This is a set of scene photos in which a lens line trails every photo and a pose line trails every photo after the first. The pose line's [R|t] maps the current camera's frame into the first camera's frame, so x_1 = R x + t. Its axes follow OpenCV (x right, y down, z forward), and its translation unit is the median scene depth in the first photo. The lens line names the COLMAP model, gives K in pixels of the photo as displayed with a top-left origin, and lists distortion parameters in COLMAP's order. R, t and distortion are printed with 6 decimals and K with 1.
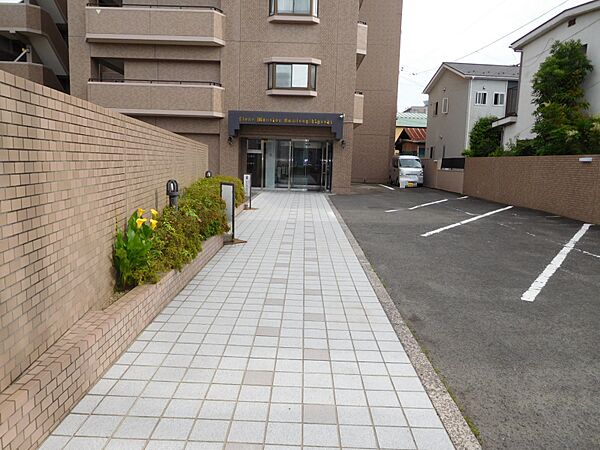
lens RADIAL K [[461.0, 0, 300.0], [0, 461.0, 225.0], [0, 0, 1]] dist [-0.006608, -0.005643]
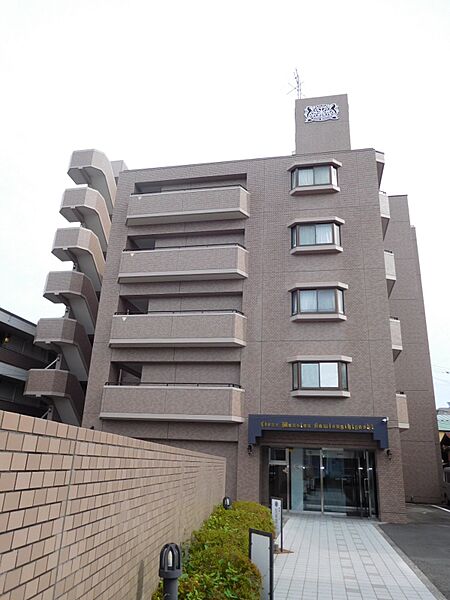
lens RADIAL K [[461.0, 0, 225.0], [0, 461.0, 300.0], [0, 0, 1]] dist [-0.006608, -0.005643]
pose [[0.982739, -0.053336, -0.177144, -0.031607], [-0.035654, 0.884983, -0.464256, -0.031027], [0.181531, 0.462559, 0.867805, 0.123856]]
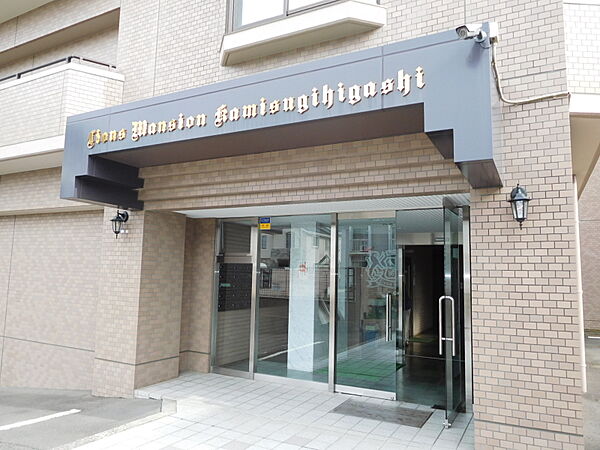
lens RADIAL K [[461.0, 0, 300.0], [0, 461.0, 225.0], [0, 0, 1]] dist [-0.006608, -0.005643]
pose [[0.887931, -0.064949, -0.455368, 0.100959], [-0.054811, 0.967987, -0.244941, -0.111844], [0.456699, 0.242450, 0.855946, 0.790628]]
